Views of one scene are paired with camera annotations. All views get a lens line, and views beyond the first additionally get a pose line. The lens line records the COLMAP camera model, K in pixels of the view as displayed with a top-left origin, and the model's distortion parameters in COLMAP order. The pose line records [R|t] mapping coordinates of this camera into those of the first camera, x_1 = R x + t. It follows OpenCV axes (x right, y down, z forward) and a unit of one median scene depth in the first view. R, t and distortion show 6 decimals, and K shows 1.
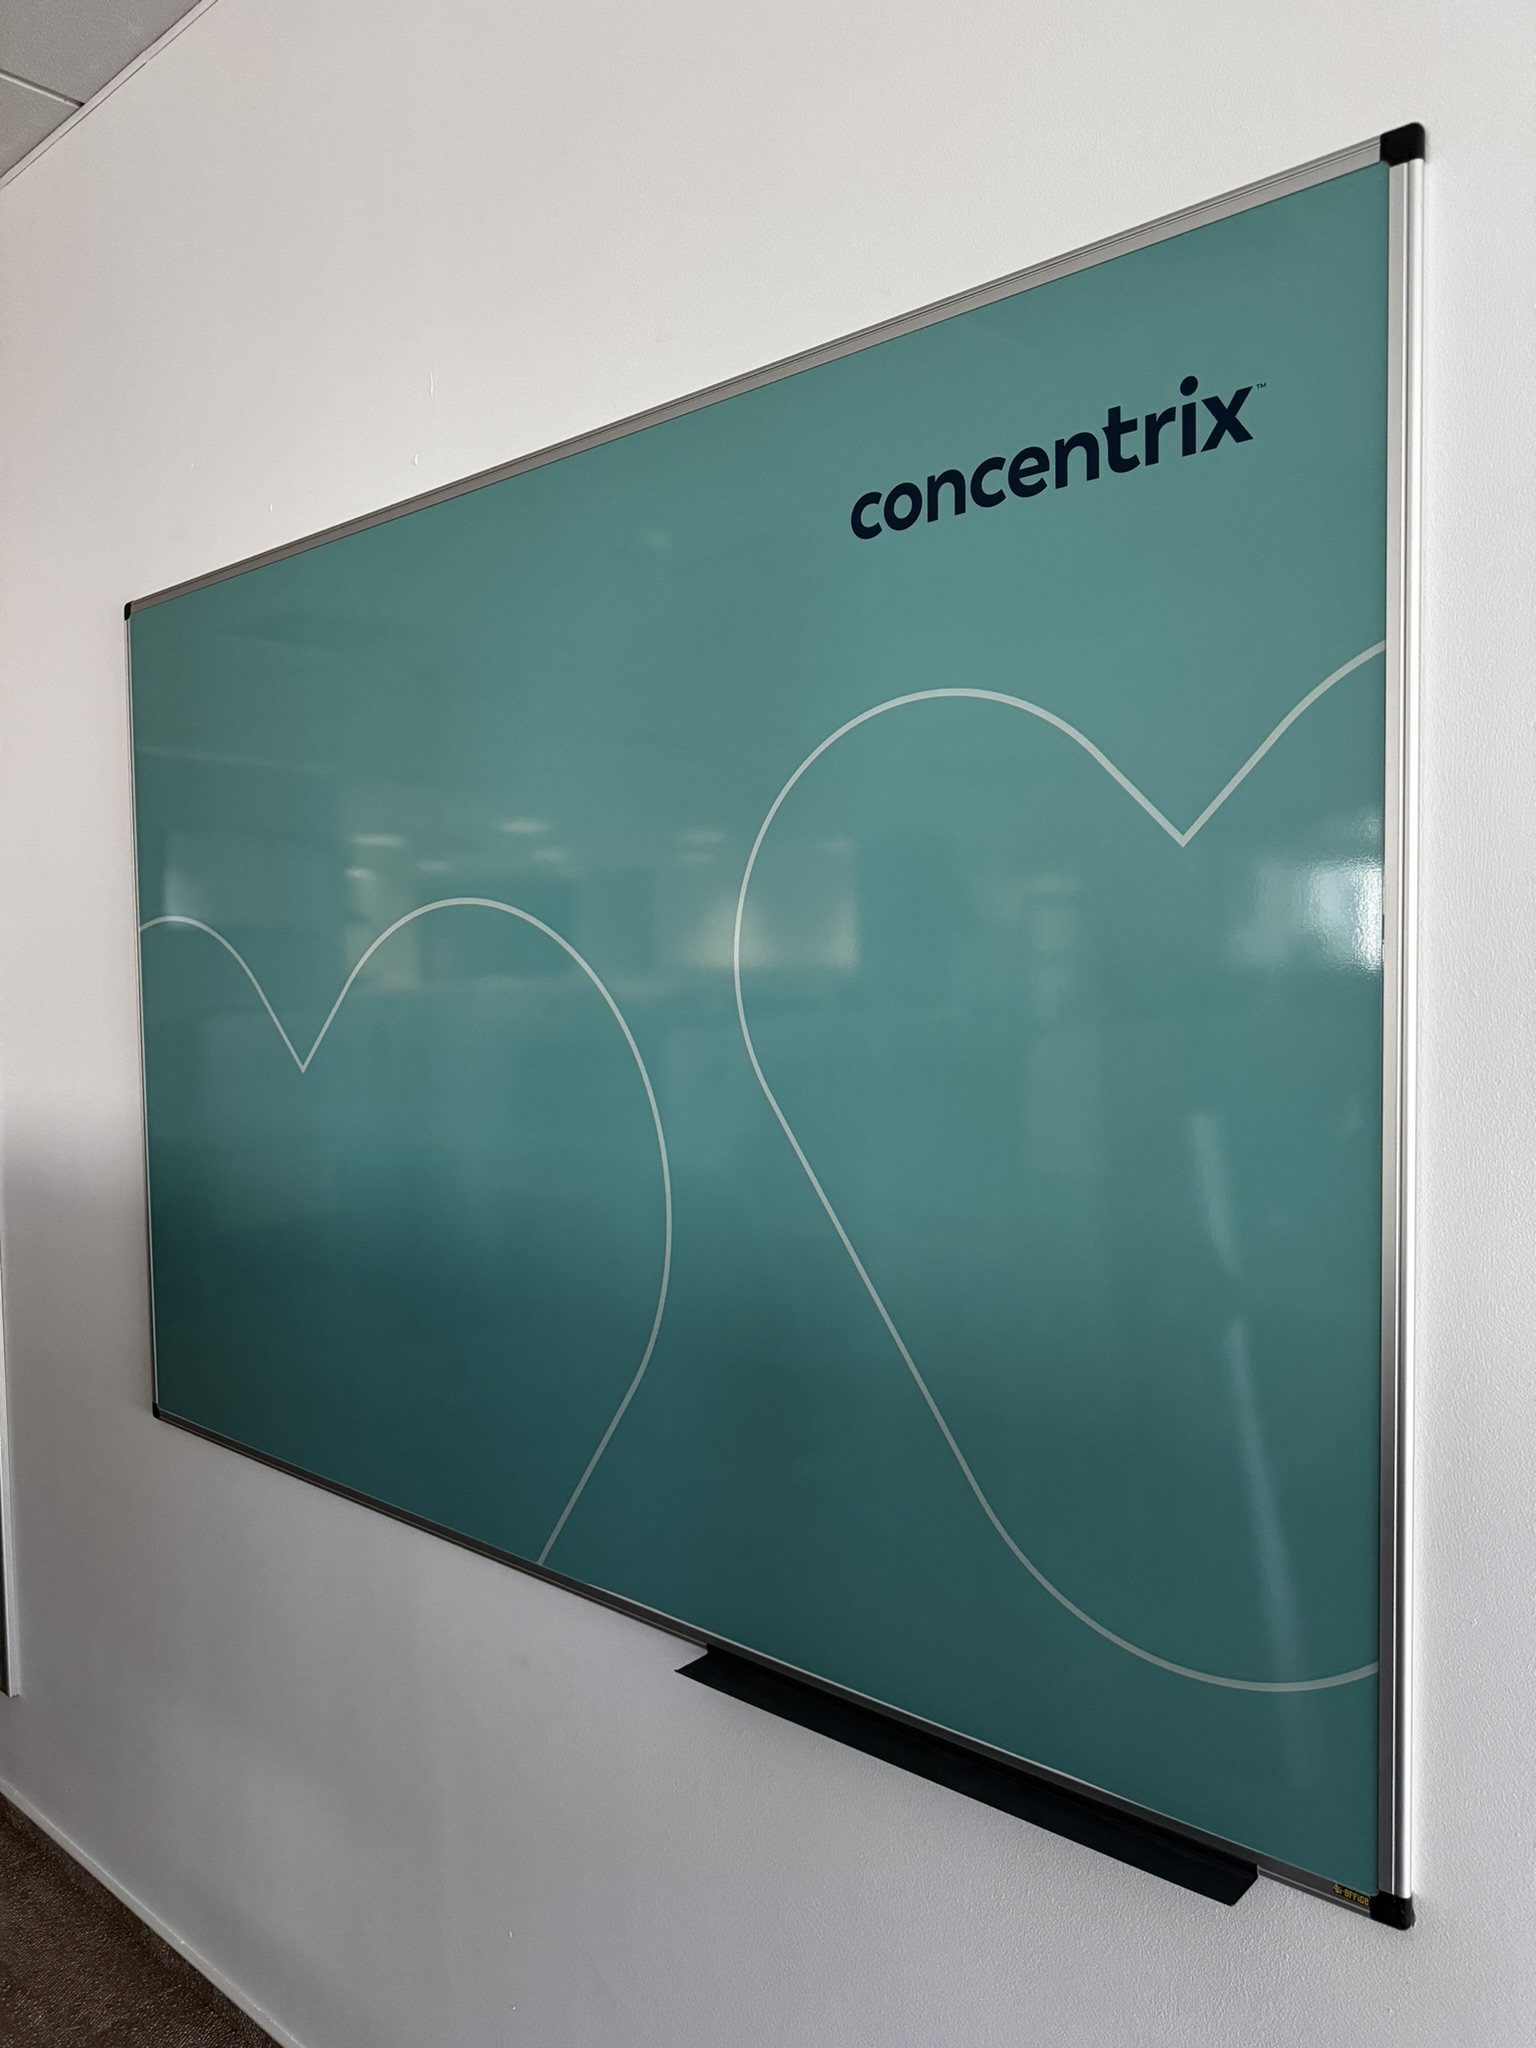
lens RADIAL K [[1460.2, 0, 714.9], [0, 1460.2, 1024.4], [0, 0, 1]] dist [0.089647, -0.092058]
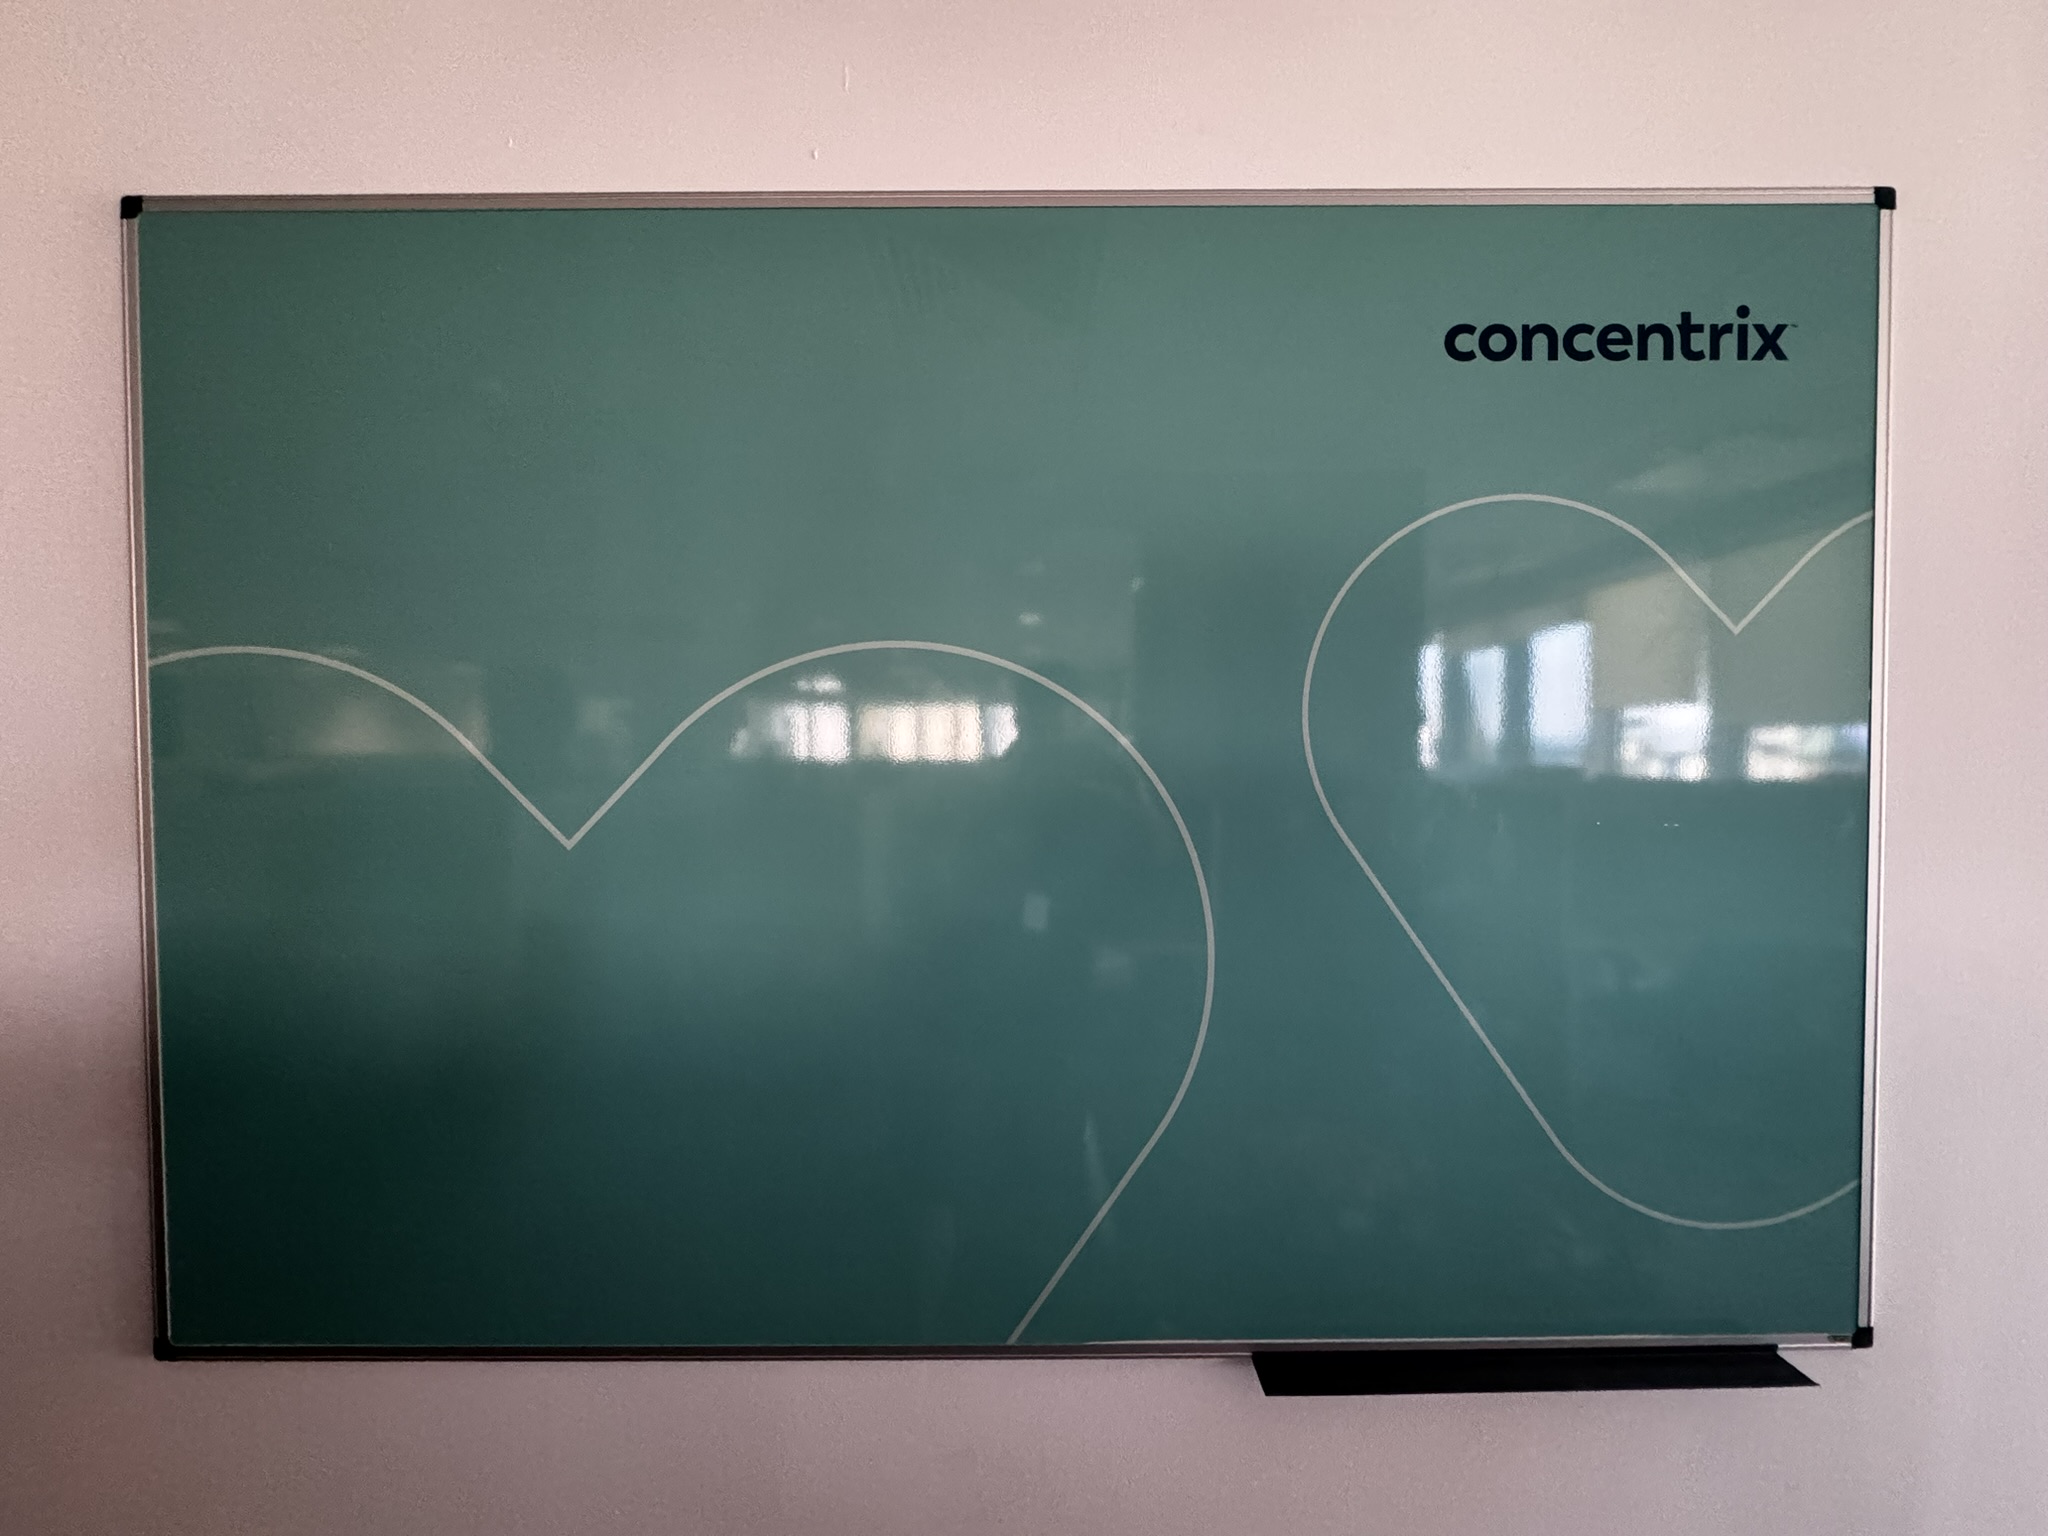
lens RADIAL K [[863.6, 0, 1030.6], [0, 863.6, 755.9], [0, 0, 1]] dist [-0.010167, 0.002829]
pose [[0.746554, 0.001476, 0.665323, -0.691411], [0.022643, 0.999362, -0.027625, 0.001143], [-0.664939, 0.035689, 0.746045, 0.807806]]
